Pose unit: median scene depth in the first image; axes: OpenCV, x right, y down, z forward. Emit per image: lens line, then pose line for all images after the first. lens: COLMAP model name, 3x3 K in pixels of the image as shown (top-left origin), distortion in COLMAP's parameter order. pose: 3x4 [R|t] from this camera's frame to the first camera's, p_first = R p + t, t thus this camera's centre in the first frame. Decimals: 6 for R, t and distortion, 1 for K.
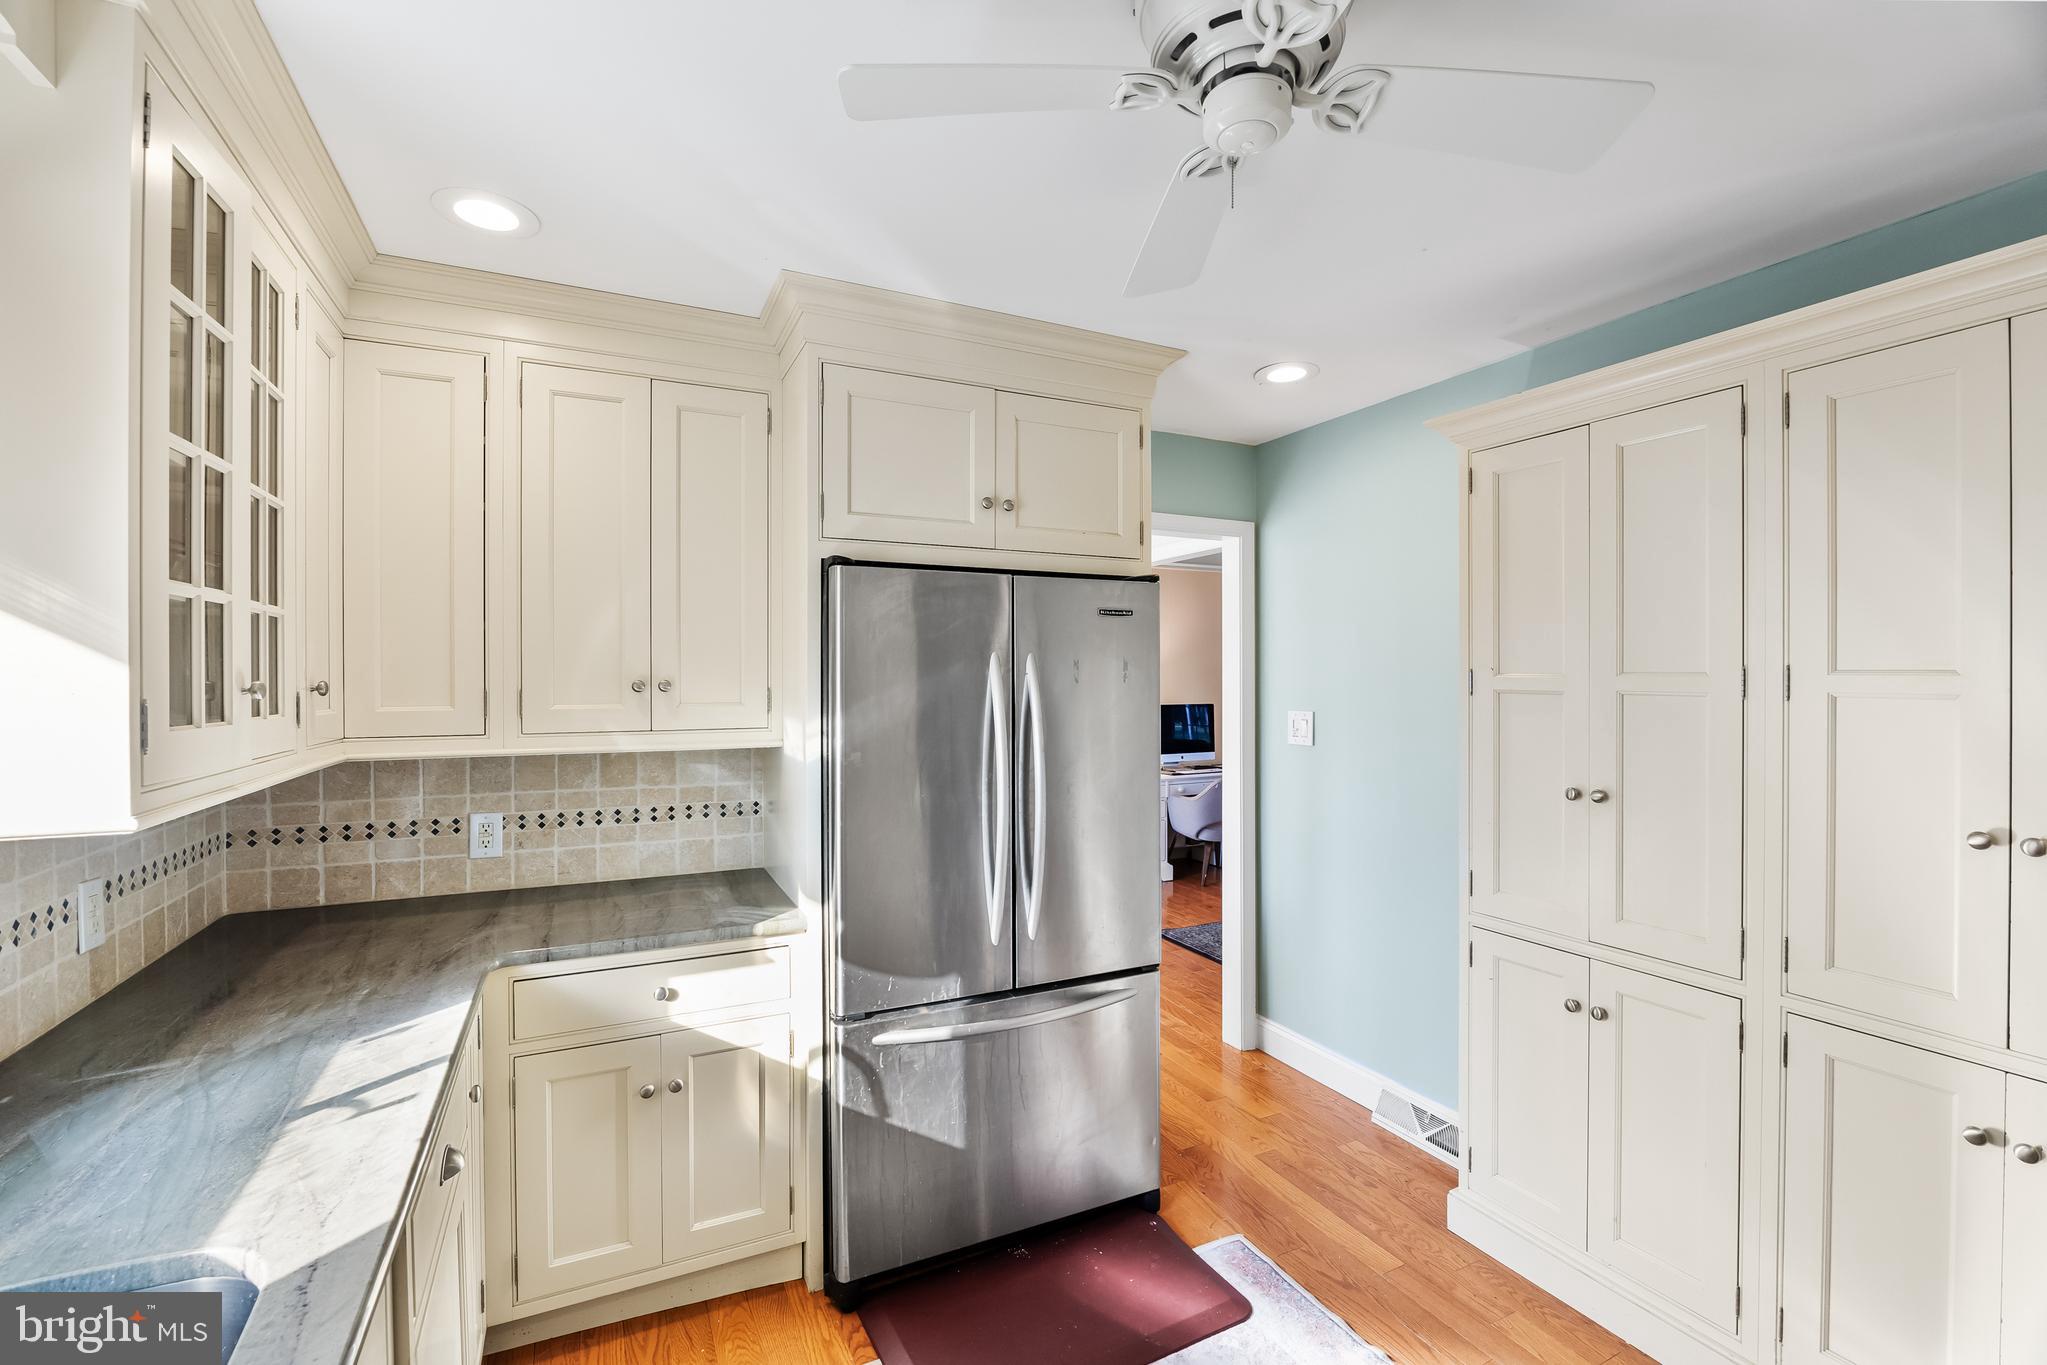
lens RADIAL K [[896.6, 0, 1022.6], [0, 896.6, 682.0], [0, 0, 1]] dist [-0.010309, 0.000052]
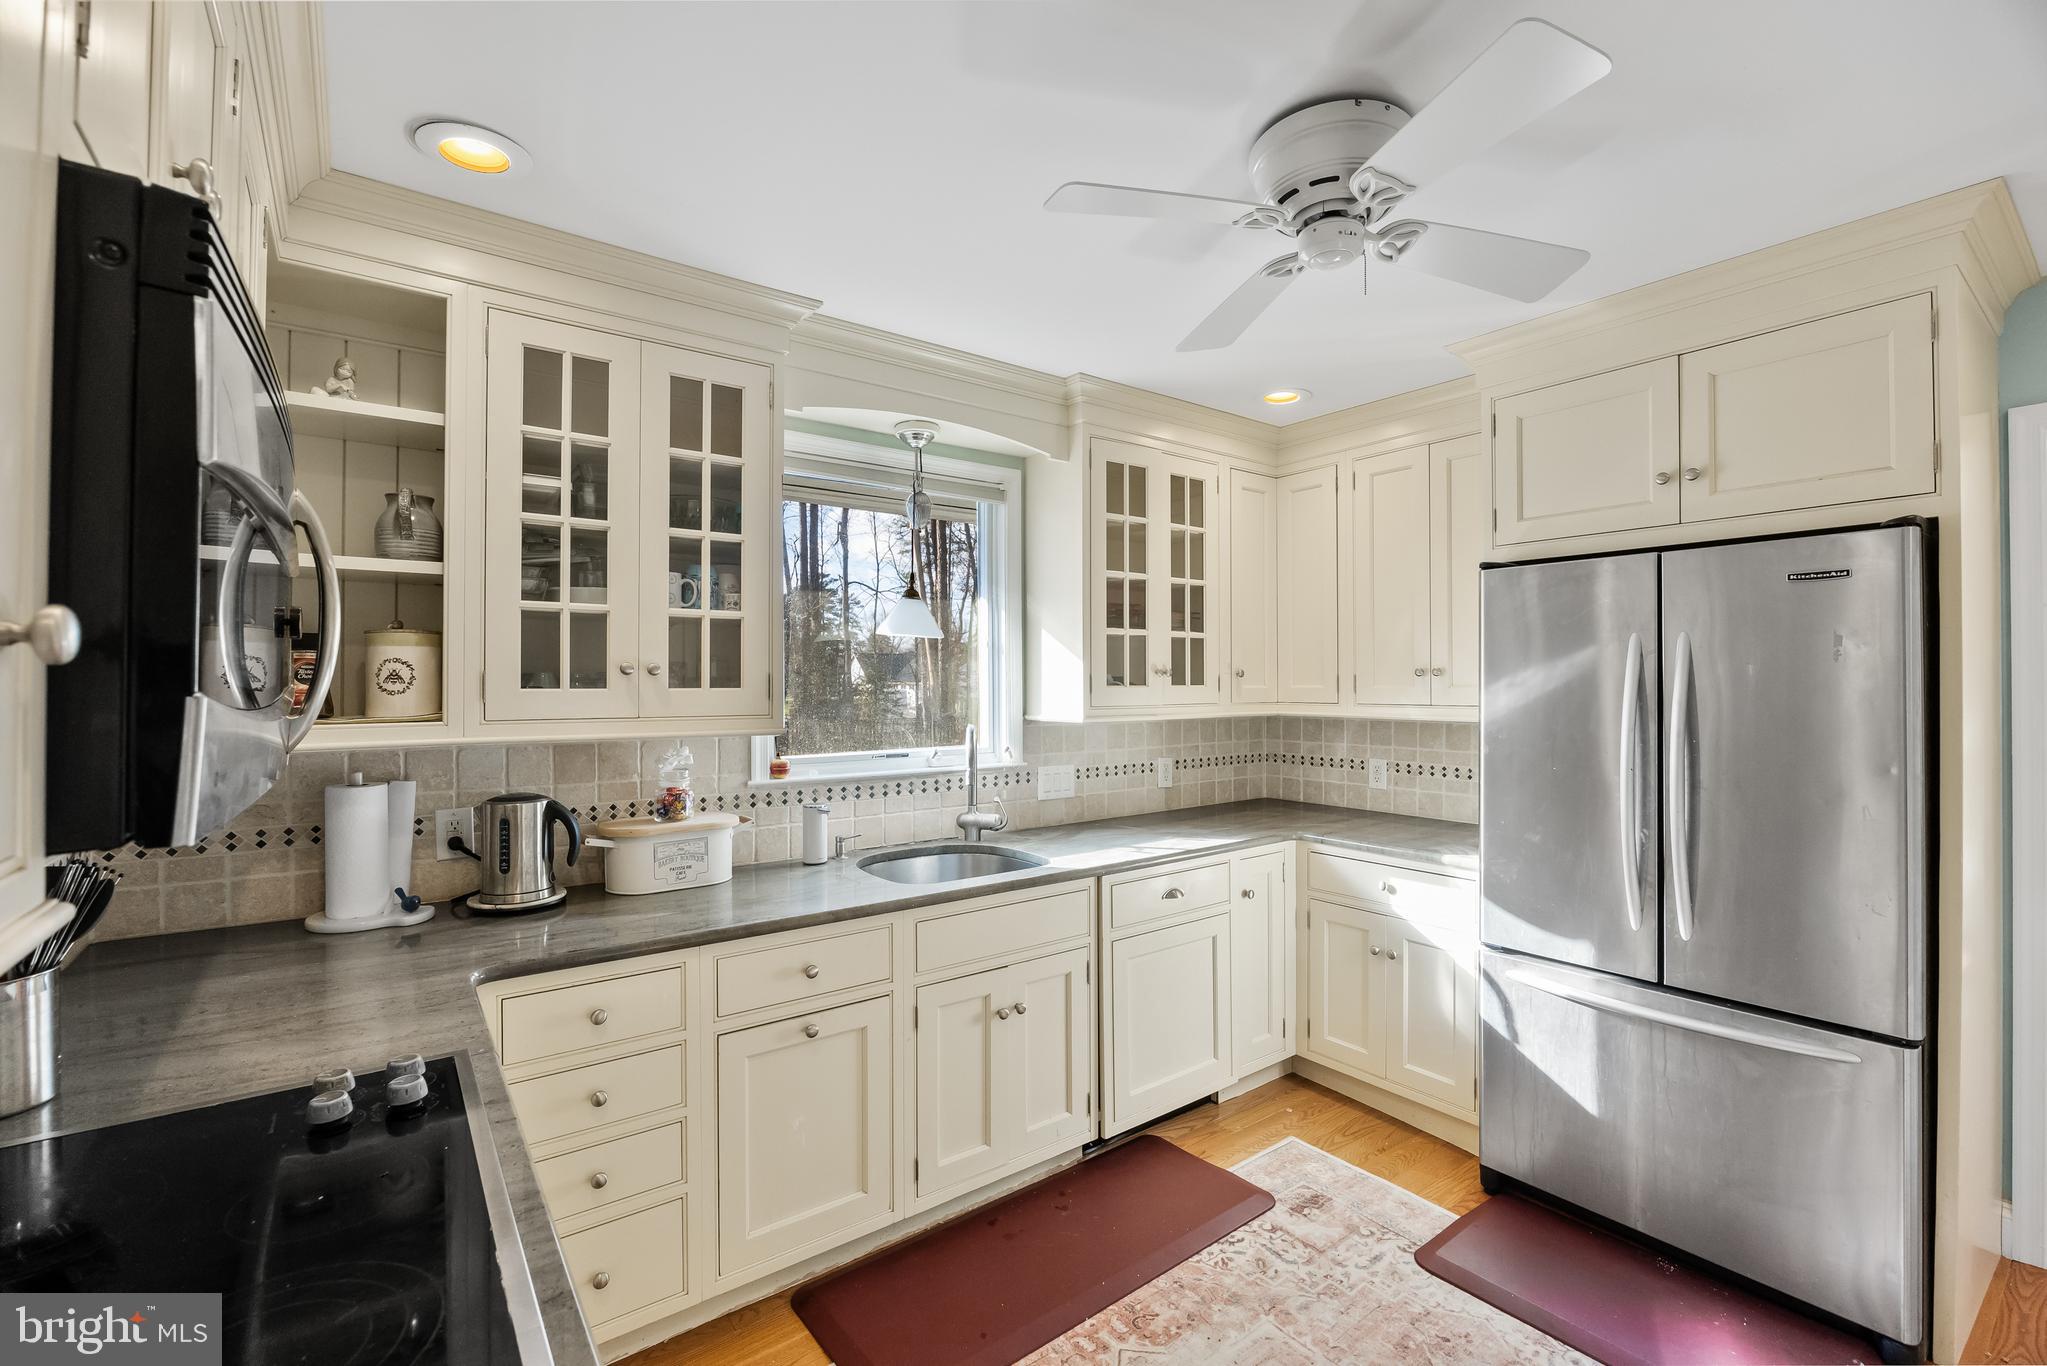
lens RADIAL K [[896.6, 0, 1031.2], [0, 896.6, 672.7], [0, 0, 1]] dist [-0.010309, 0.000052]
pose [[0.192274, -0.009865, -0.981292, 0.801543], [-0.002505, 0.999941, -0.010544, 0.021724], [0.981338, 0.004486, 0.192238, 0.155175]]
